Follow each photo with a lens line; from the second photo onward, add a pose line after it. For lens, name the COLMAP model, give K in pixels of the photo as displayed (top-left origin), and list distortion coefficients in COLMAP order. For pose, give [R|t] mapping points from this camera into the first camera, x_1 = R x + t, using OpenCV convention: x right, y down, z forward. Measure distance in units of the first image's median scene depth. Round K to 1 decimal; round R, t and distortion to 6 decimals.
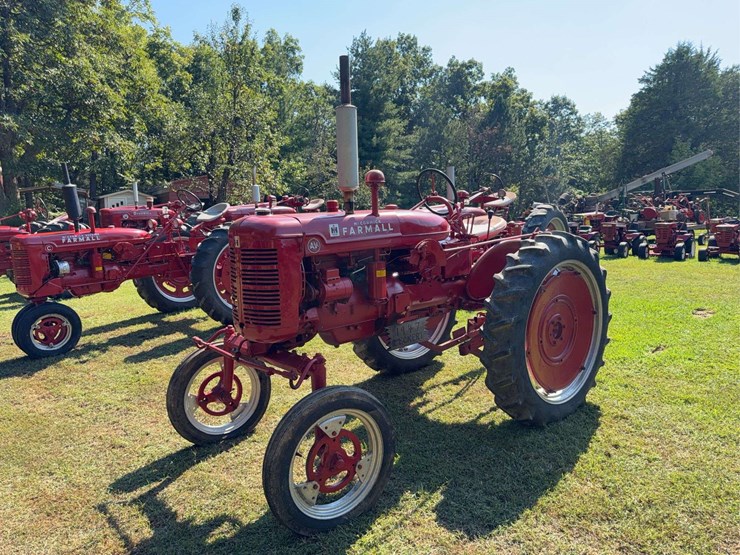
lens RADIAL K [[532.2, 0, 376.5], [0, 532.2, 277.7], [0, 0, 1]] dist [0.042494, -0.057560]
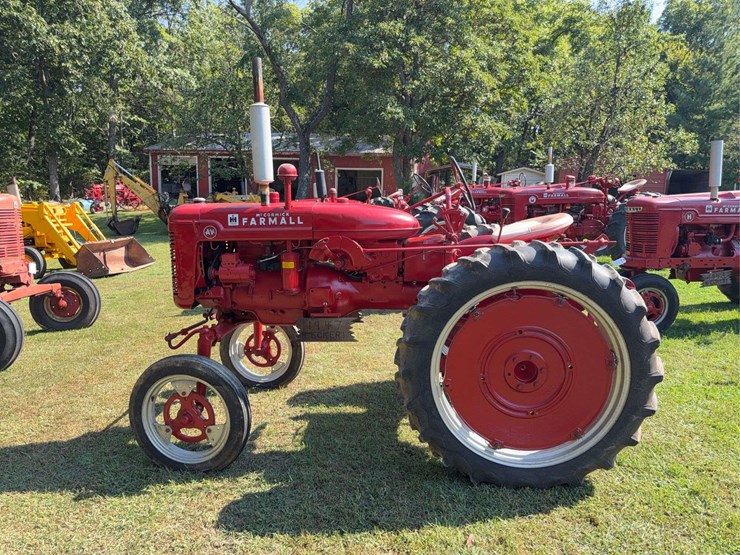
lens RADIAL K [[532.2, 0, 368.3], [0, 532.2, 276.5], [0, 0, 1]] dist [0.042494, -0.057560]
pose [[0.704086, 0.139055, -0.696367, 0.419490], [-0.109050, 0.990181, 0.087466, -0.046276], [0.701692, 0.014355, 0.712336, 0.187677]]
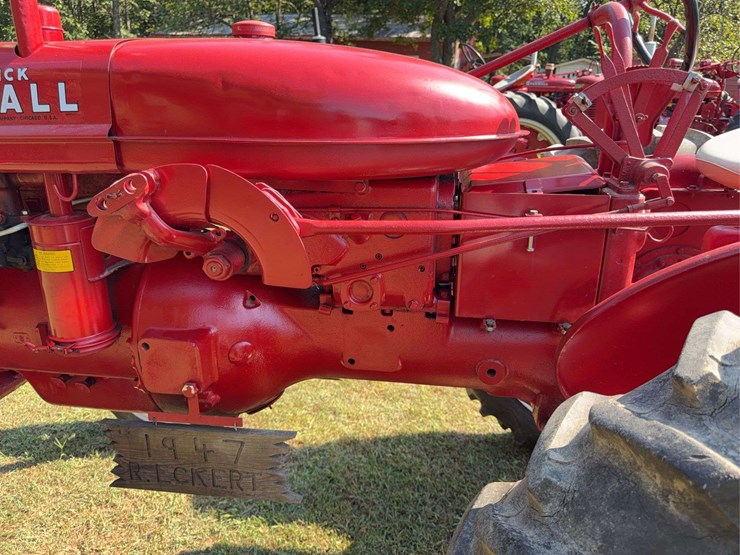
lens RADIAL K [[532.2, 0, 369.3], [0, 532.2, 275.4], [0, 0, 1]] dist [0.042494, -0.057560]
pose [[0.660530, 0.281807, -0.695906, 0.167442], [-0.125741, 0.955317, 0.267506, -0.050727], [0.740196, -0.089192, 0.666450, 0.465736]]
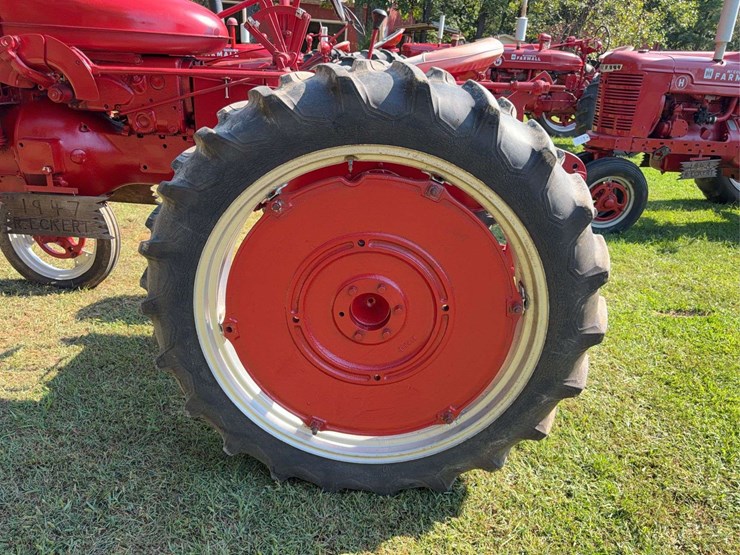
lens RADIAL K [[532.2, 0, 363.8], [0, 532.2, 277.3], [0, 0, 1]] dist [0.042494, -0.057560]
pose [[0.725114, 0.329614, -0.604619, 0.354542], [-0.171905, 0.936849, 0.304569, -0.033488], [0.666827, -0.116910, 0.735984, 0.421907]]
